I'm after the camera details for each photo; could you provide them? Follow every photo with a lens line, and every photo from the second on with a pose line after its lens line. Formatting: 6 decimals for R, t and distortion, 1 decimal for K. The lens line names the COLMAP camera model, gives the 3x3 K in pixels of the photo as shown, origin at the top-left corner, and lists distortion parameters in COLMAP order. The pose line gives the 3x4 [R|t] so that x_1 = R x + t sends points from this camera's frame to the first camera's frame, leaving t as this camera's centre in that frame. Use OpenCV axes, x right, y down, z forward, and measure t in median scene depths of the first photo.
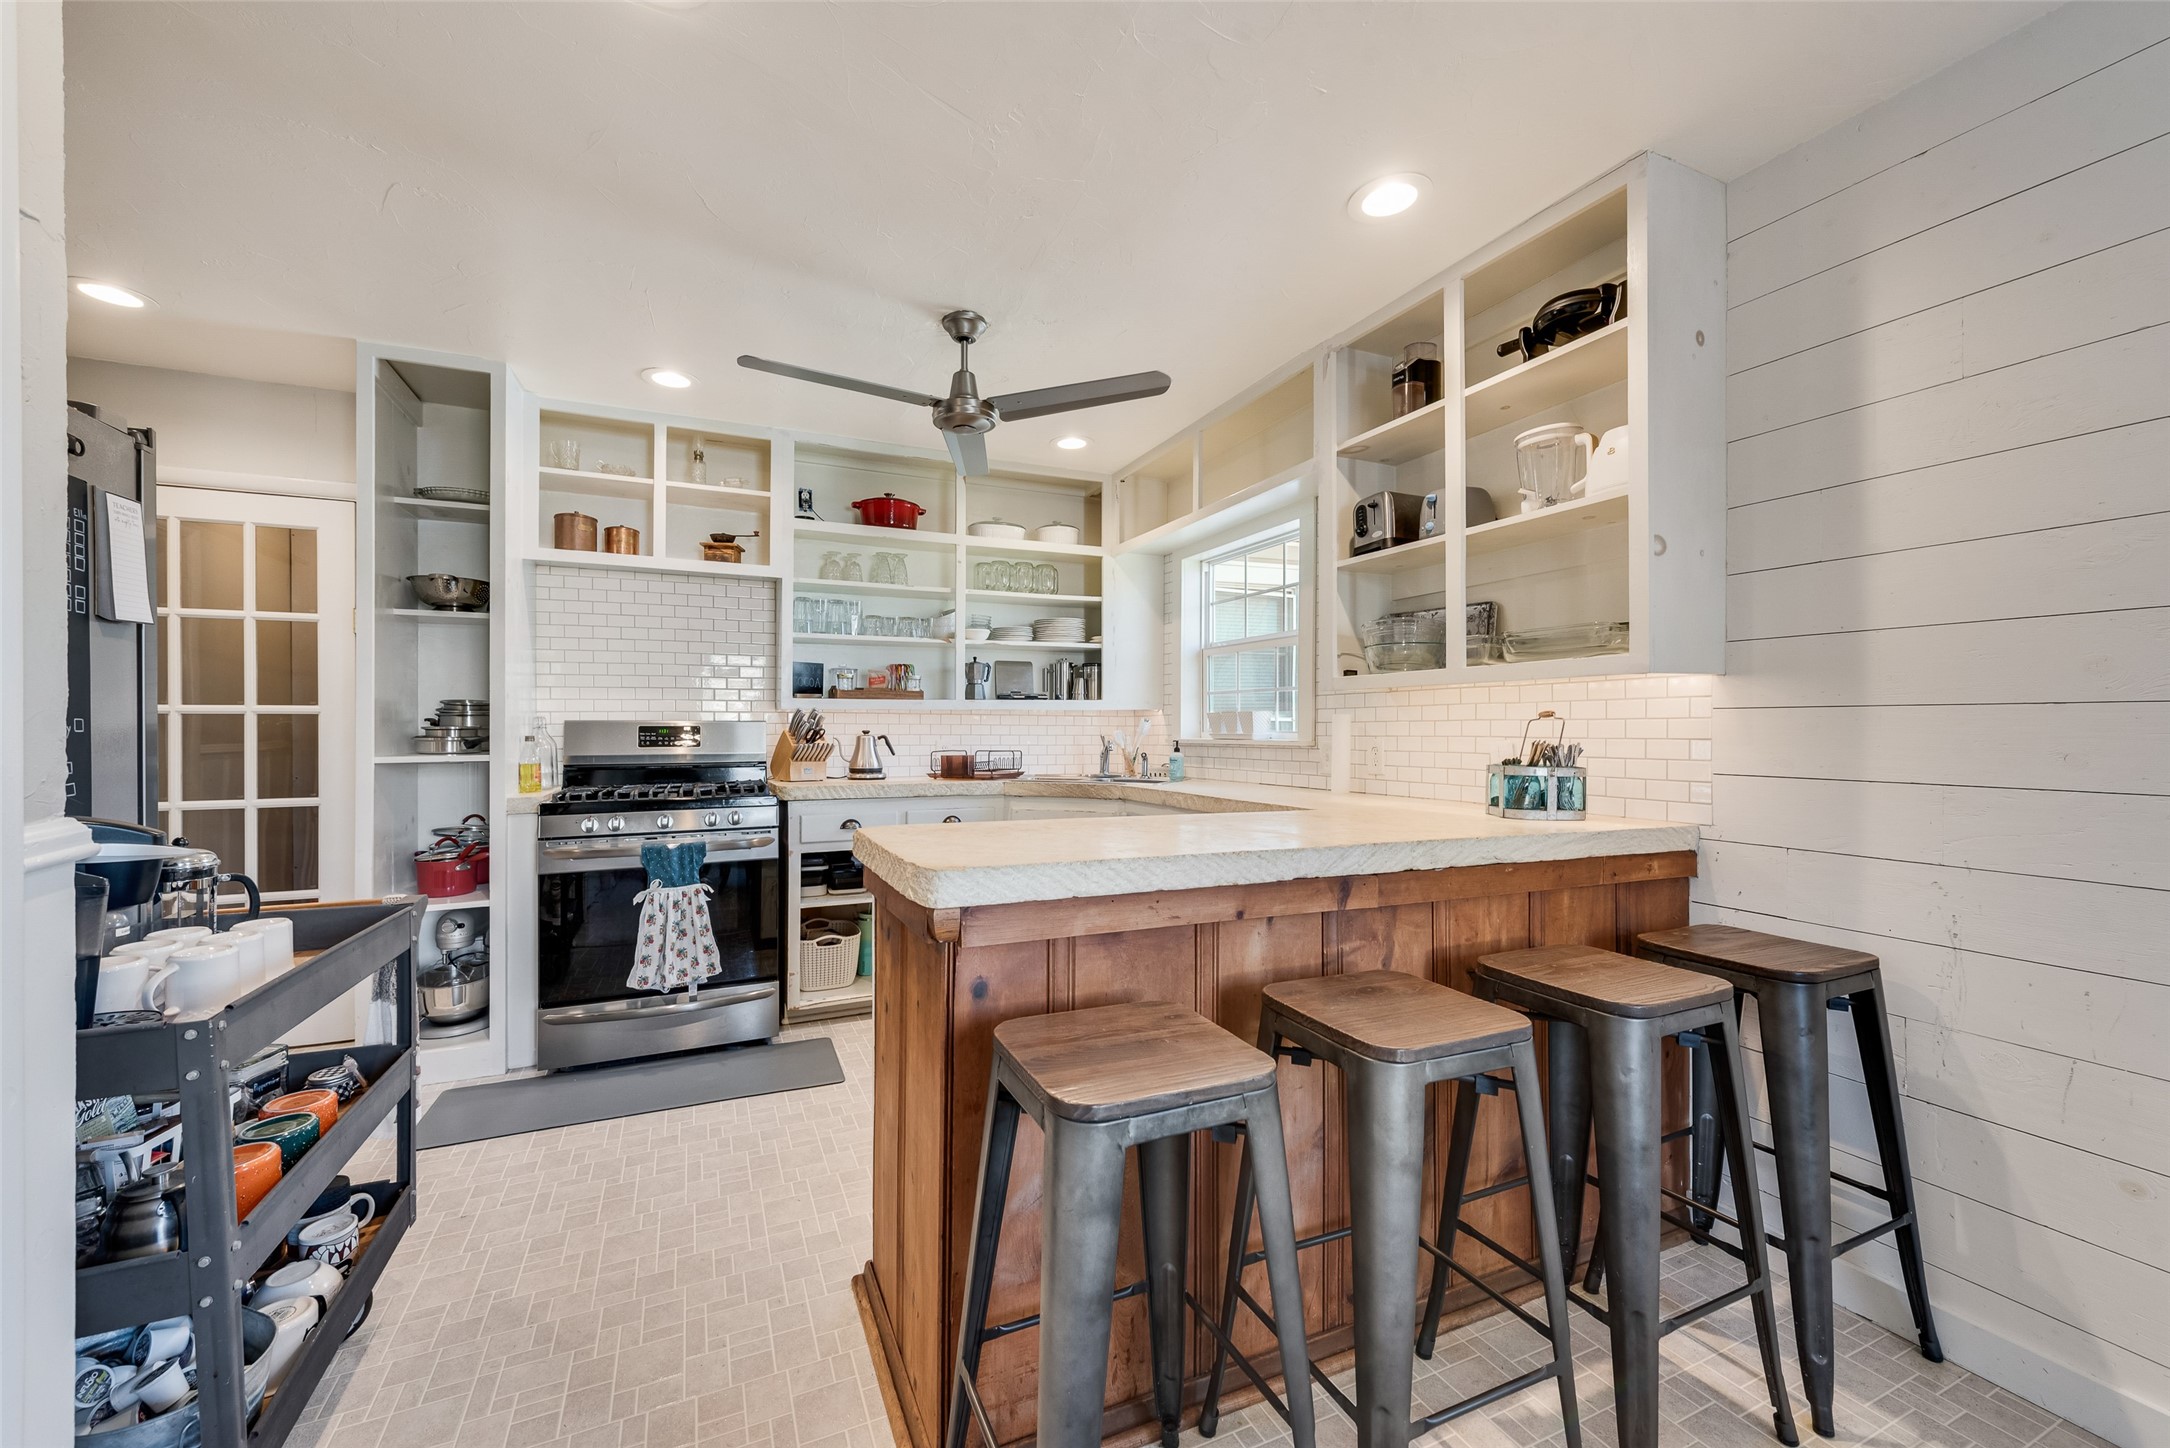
lens RADIAL K [[860.8, 0, 1067.9], [0, 860.8, 730.9], [0, 0, 1]] dist [0.020696, -0.000076]
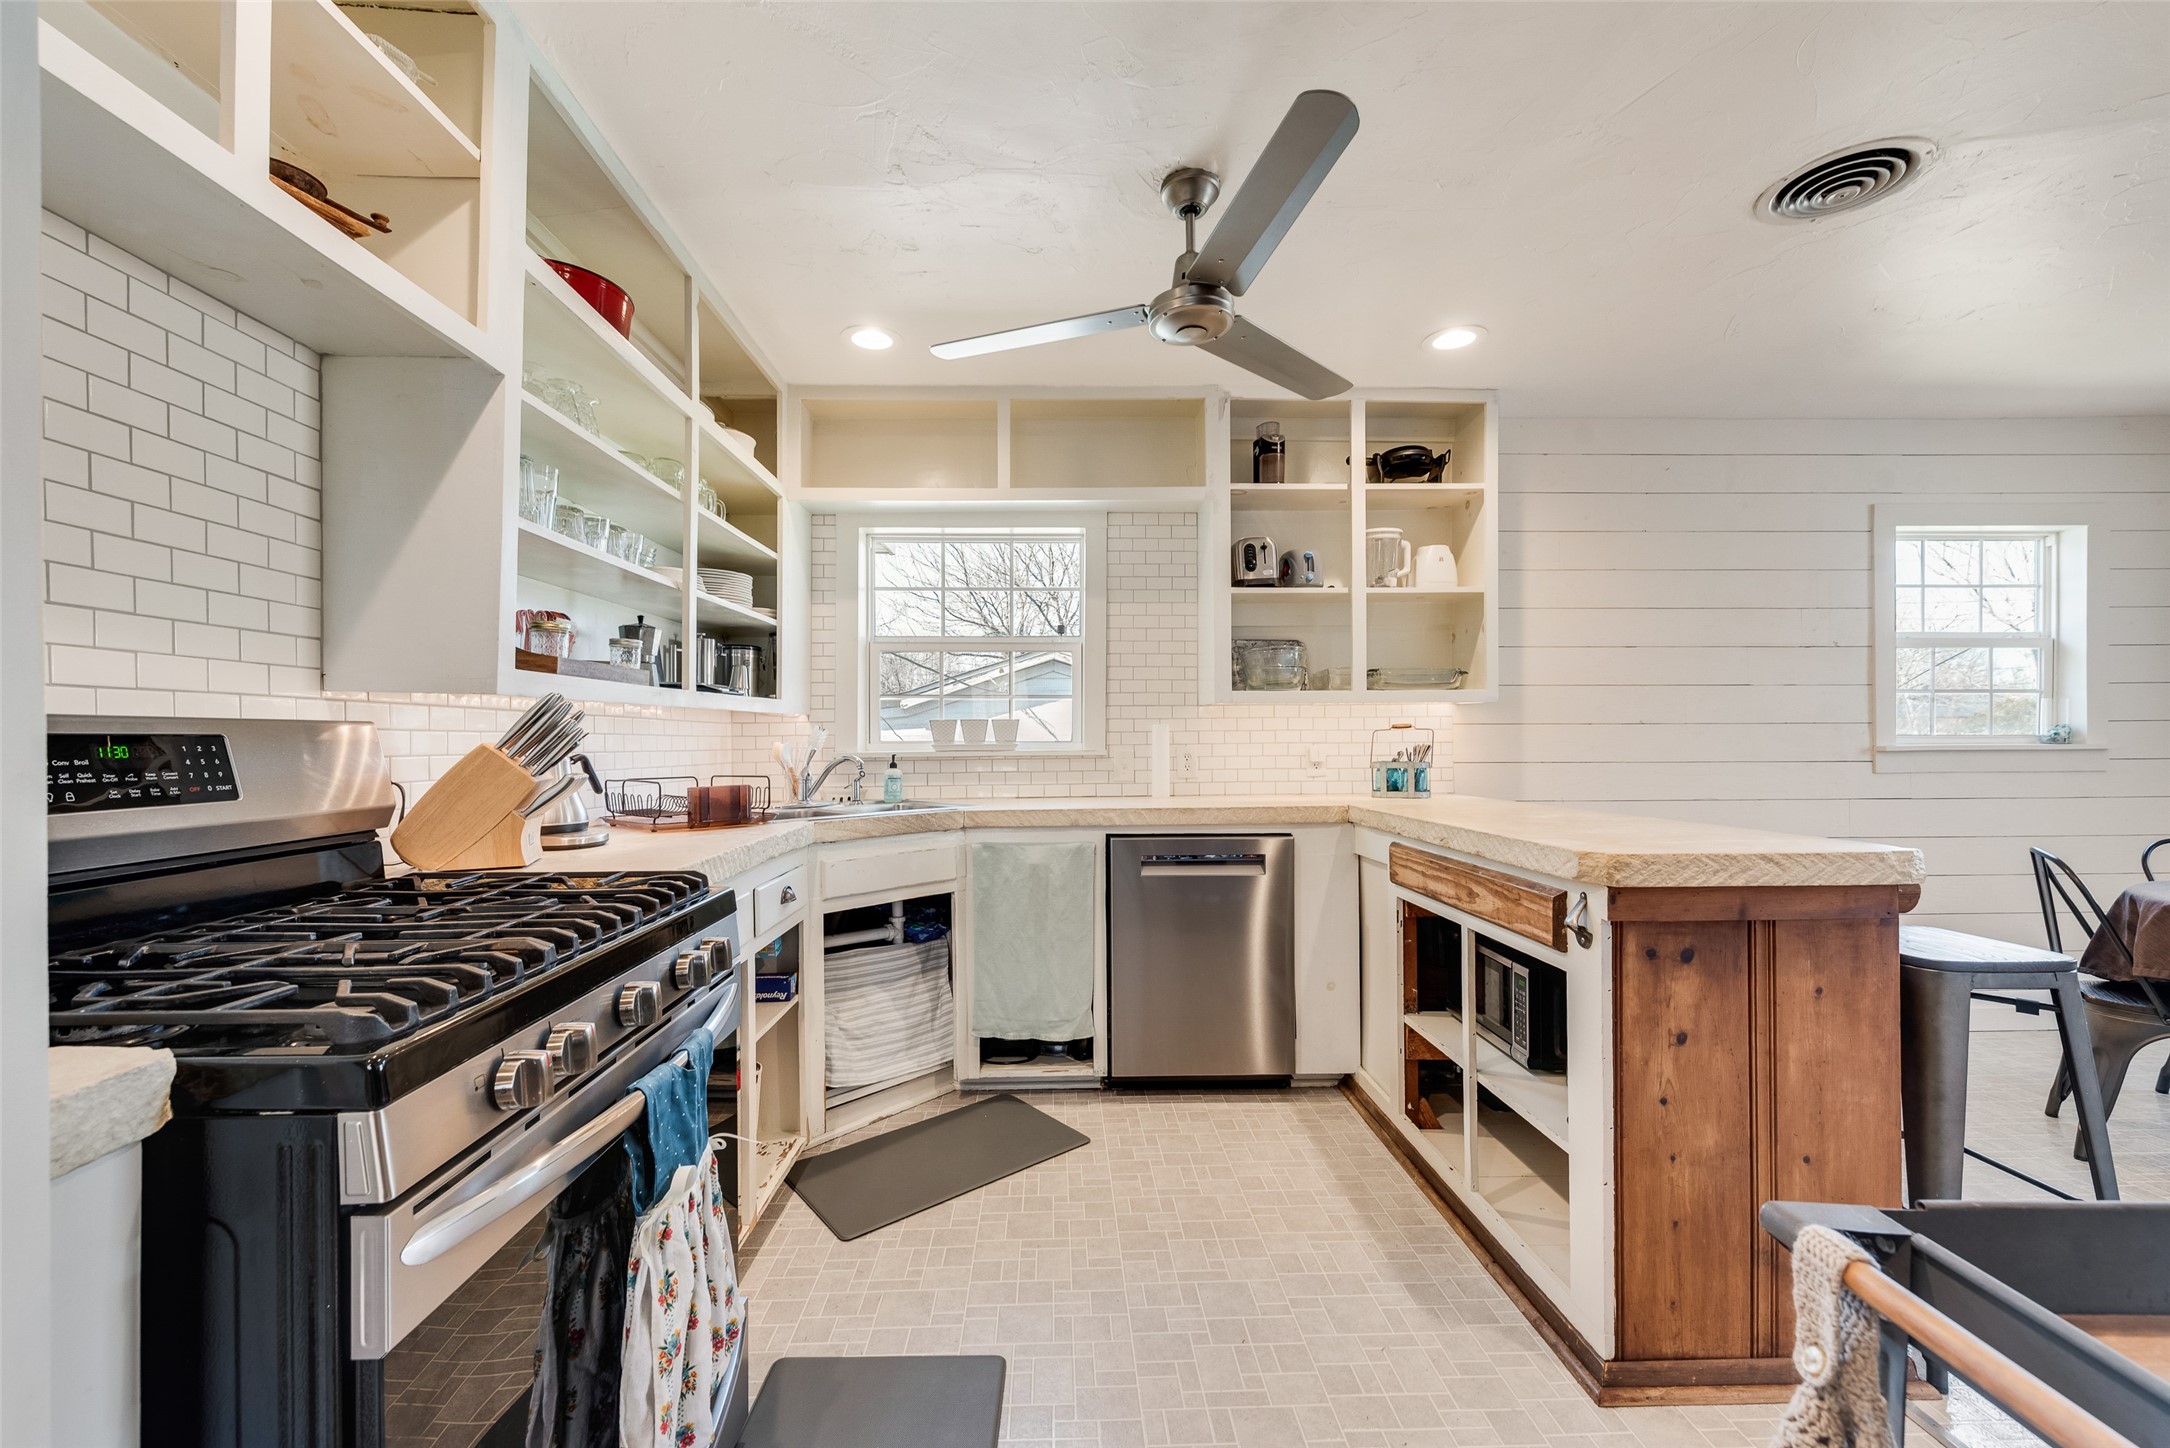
lens RADIAL K [[874.6, 0, 1085.6], [0, 874.6, 732.4], [0, 0, 1]] dist [-0.000468, -0.000140]
pose [[0.365704, -0.002079, 0.930729, -0.763891], [0.008275, 0.999965, -0.001018, -0.009251], [-0.930694, 0.008074, 0.365708, 0.716008]]
